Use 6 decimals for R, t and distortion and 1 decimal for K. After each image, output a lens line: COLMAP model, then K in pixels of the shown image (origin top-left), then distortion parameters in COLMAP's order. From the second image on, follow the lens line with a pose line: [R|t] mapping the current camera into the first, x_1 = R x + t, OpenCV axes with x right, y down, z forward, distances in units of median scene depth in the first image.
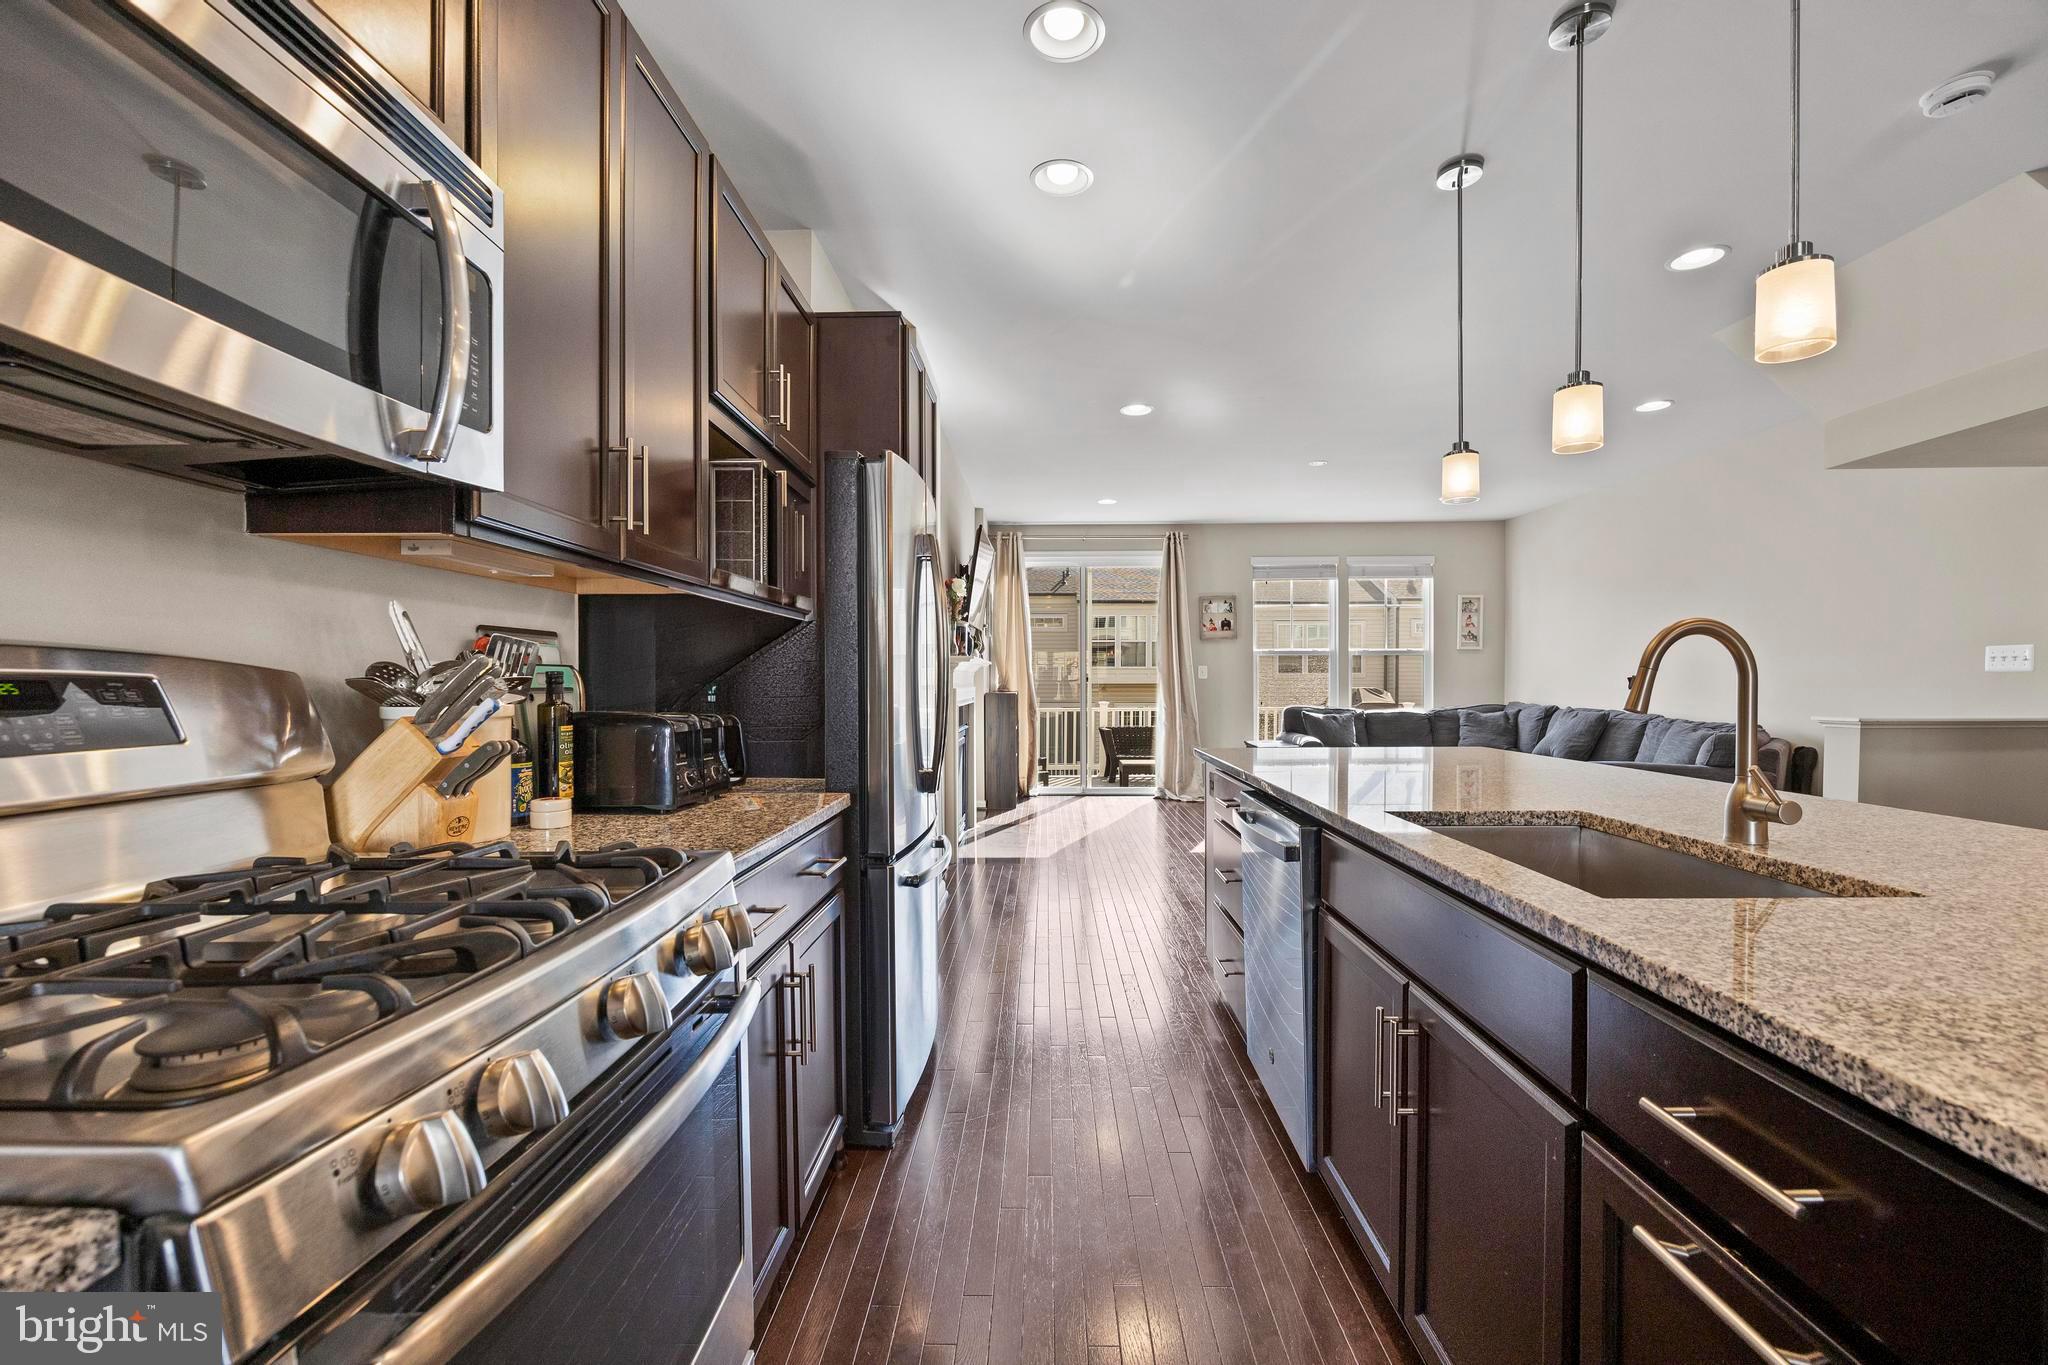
lens RADIAL K [[869.1, 0, 1029.0], [0, 869.1, 688.9], [0, 0, 1]] dist [0.000769, -0.000031]
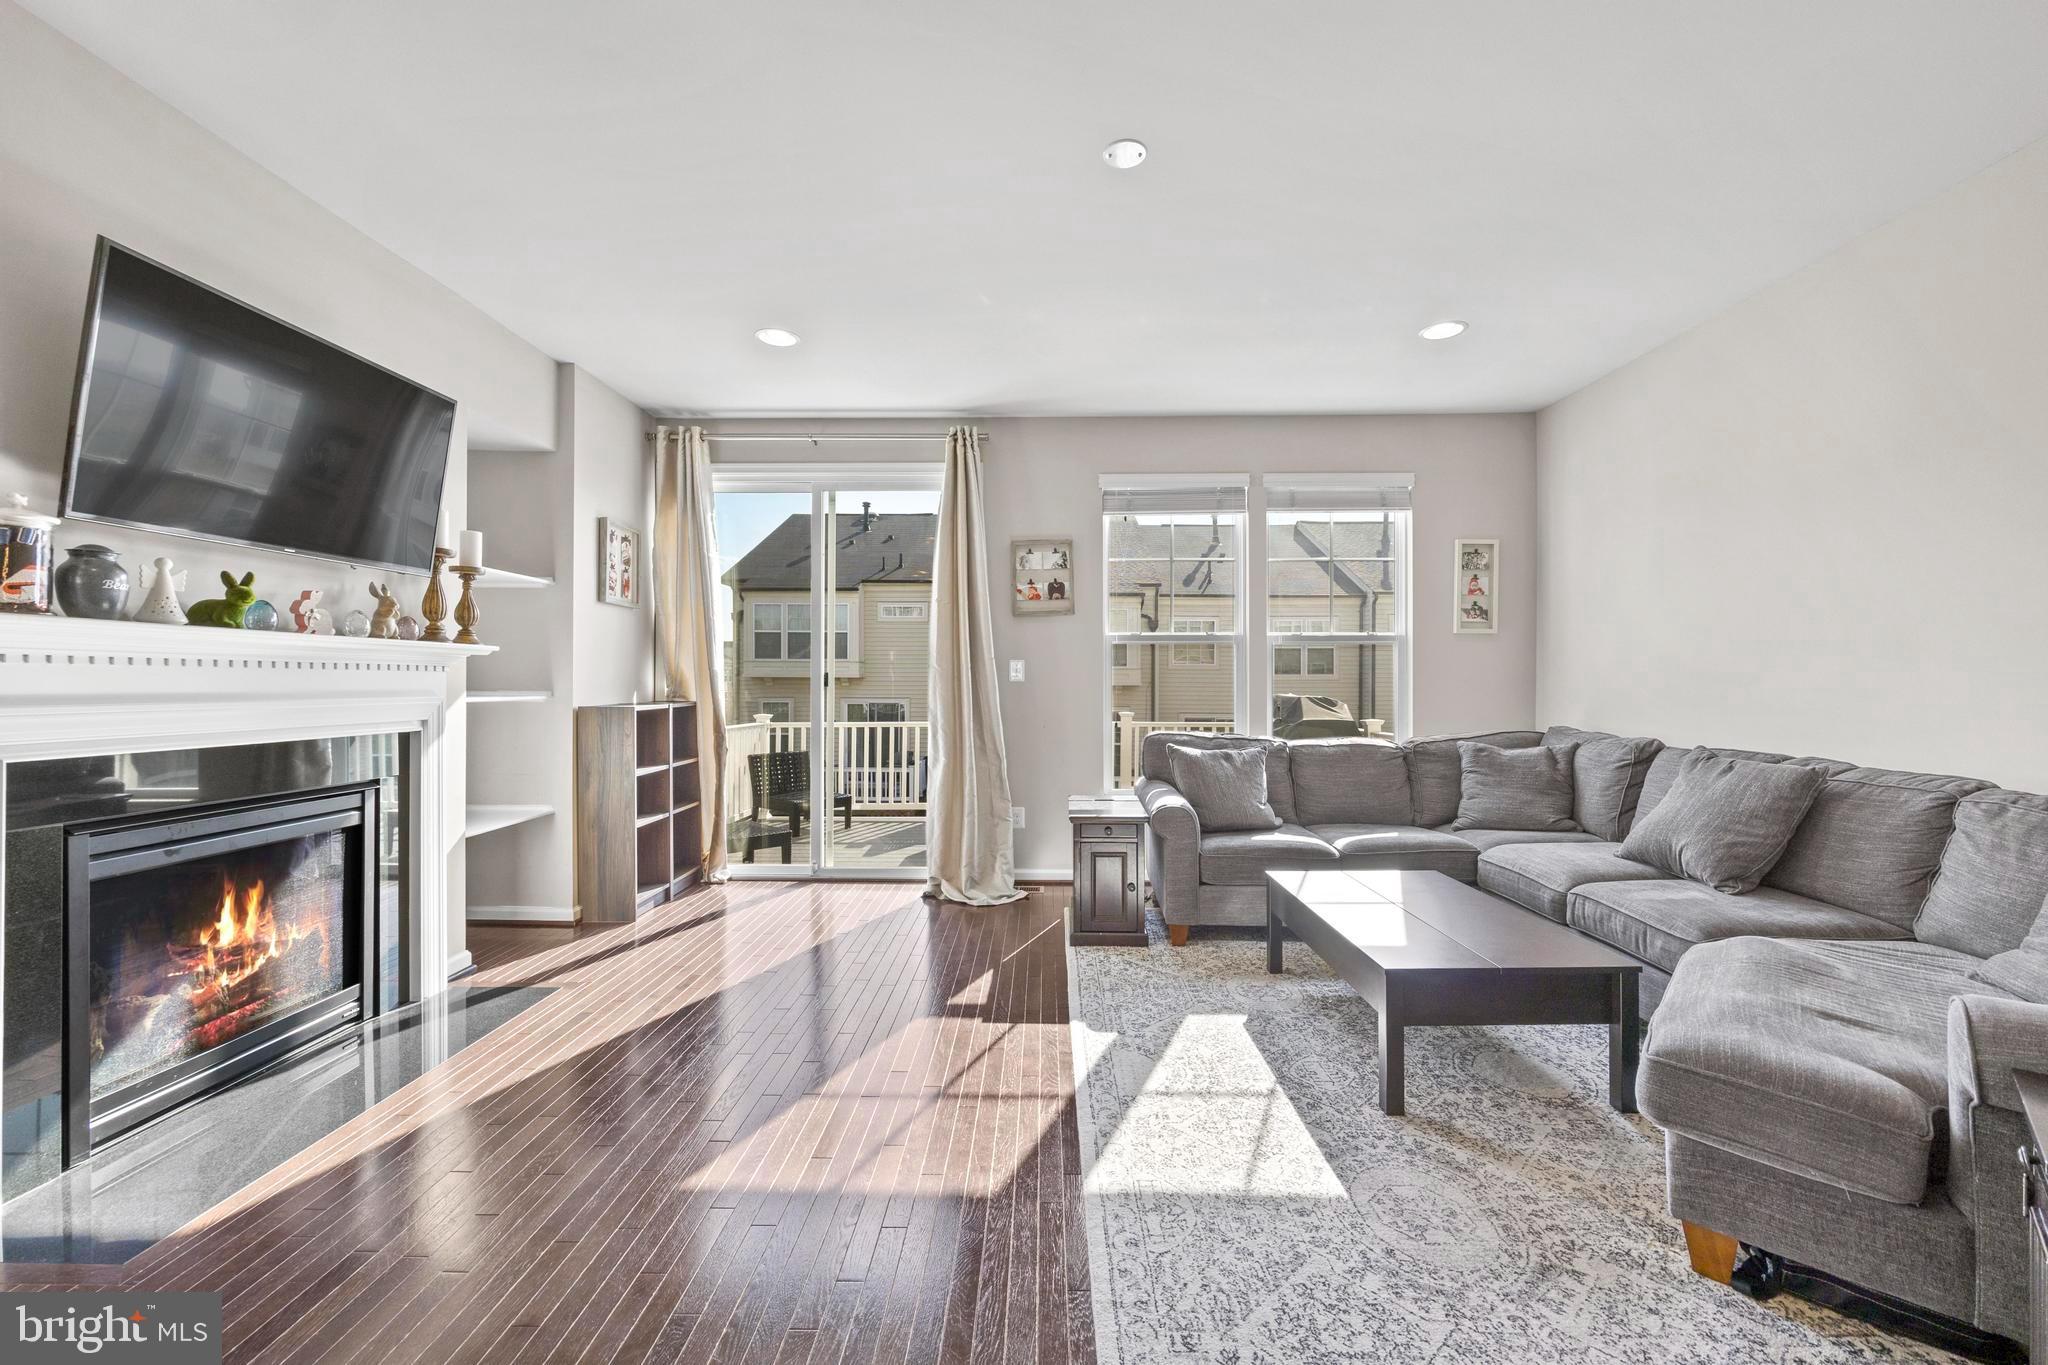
lens RADIAL K [[816.3, 0, 1022.2], [0, 816.3, 681.3], [0, 0, 1]] dist [-0.003034, 0.001051]
pose [[0.999900, 0.007019, -0.012289, 0.212336], [-0.007154, 0.999914, -0.011009, -0.005766], [0.012211, 0.011096, 0.999864, 0.453791]]
